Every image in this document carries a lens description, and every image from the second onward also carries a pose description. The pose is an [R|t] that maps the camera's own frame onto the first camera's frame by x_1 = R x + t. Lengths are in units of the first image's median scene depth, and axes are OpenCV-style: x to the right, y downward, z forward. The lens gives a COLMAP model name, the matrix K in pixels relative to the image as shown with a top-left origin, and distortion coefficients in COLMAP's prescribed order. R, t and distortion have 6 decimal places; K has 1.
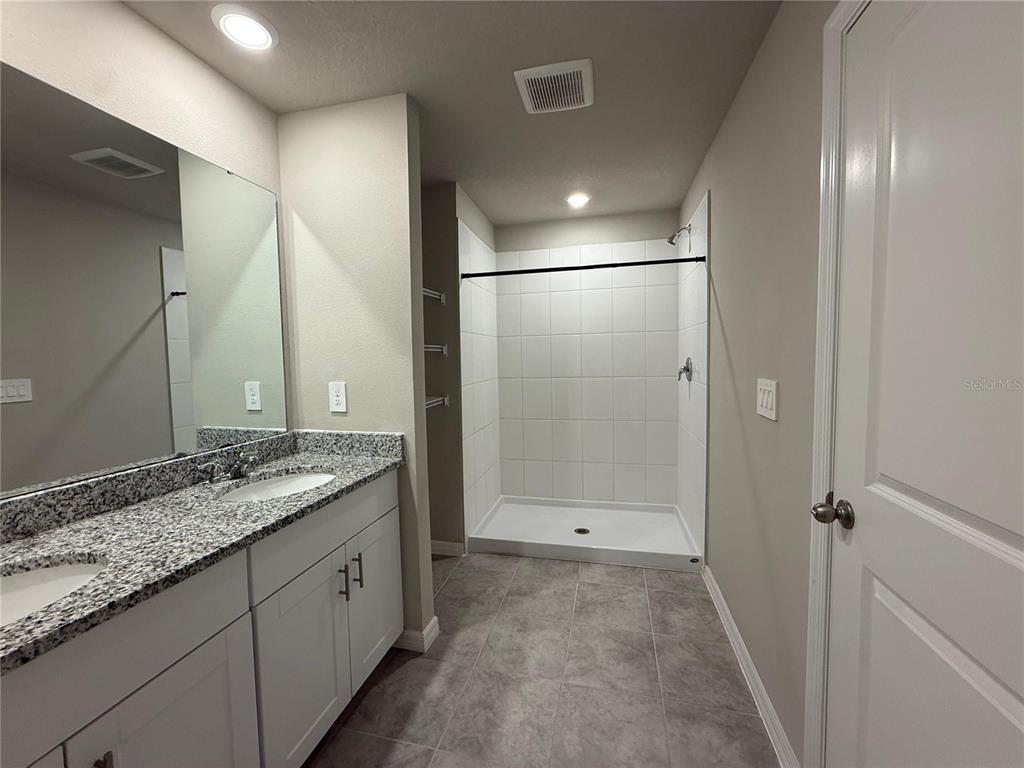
lens RADIAL K [[408.3, 0, 508.9], [0, 408.3, 383.1], [0, 0, 1]] dist [-0.000612, 0.000188]
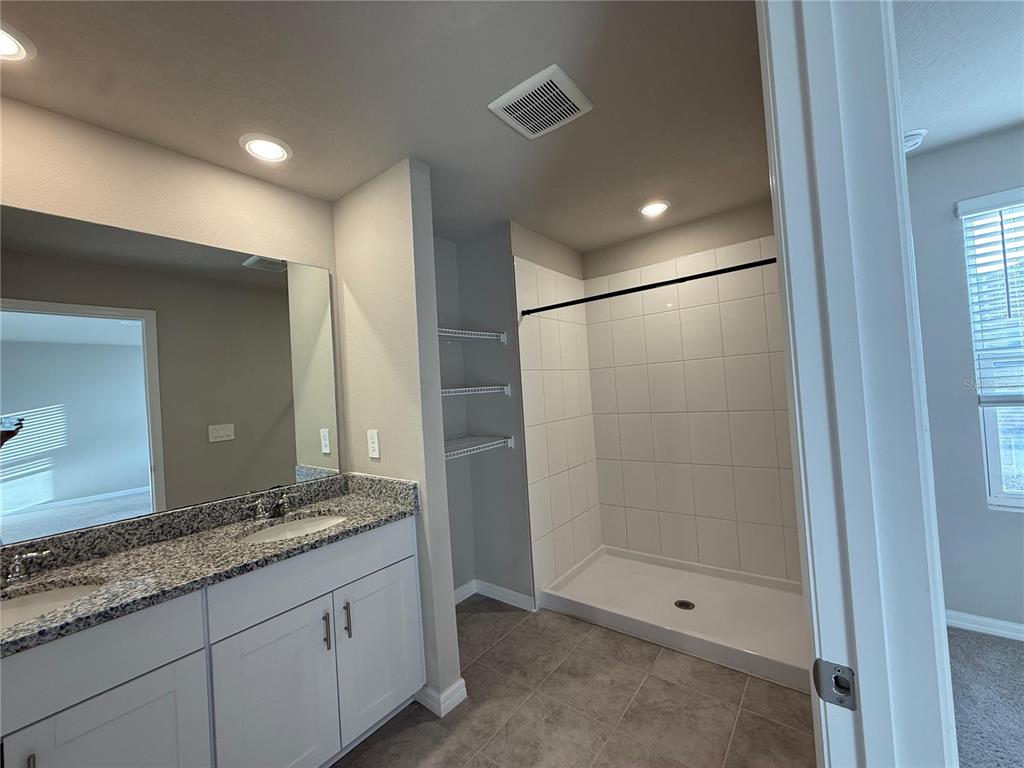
lens RADIAL K [[408.3, 0, 508.9], [0, 408.3, 383.1], [0, 0, 1]] dist [-0.000612, 0.000188]
pose [[0.907885, -0.047591, -0.416509, 0.404270], [0.021403, 0.997502, -0.067324, -0.050899], [0.418672, 0.052208, 0.906636, 0.183703]]
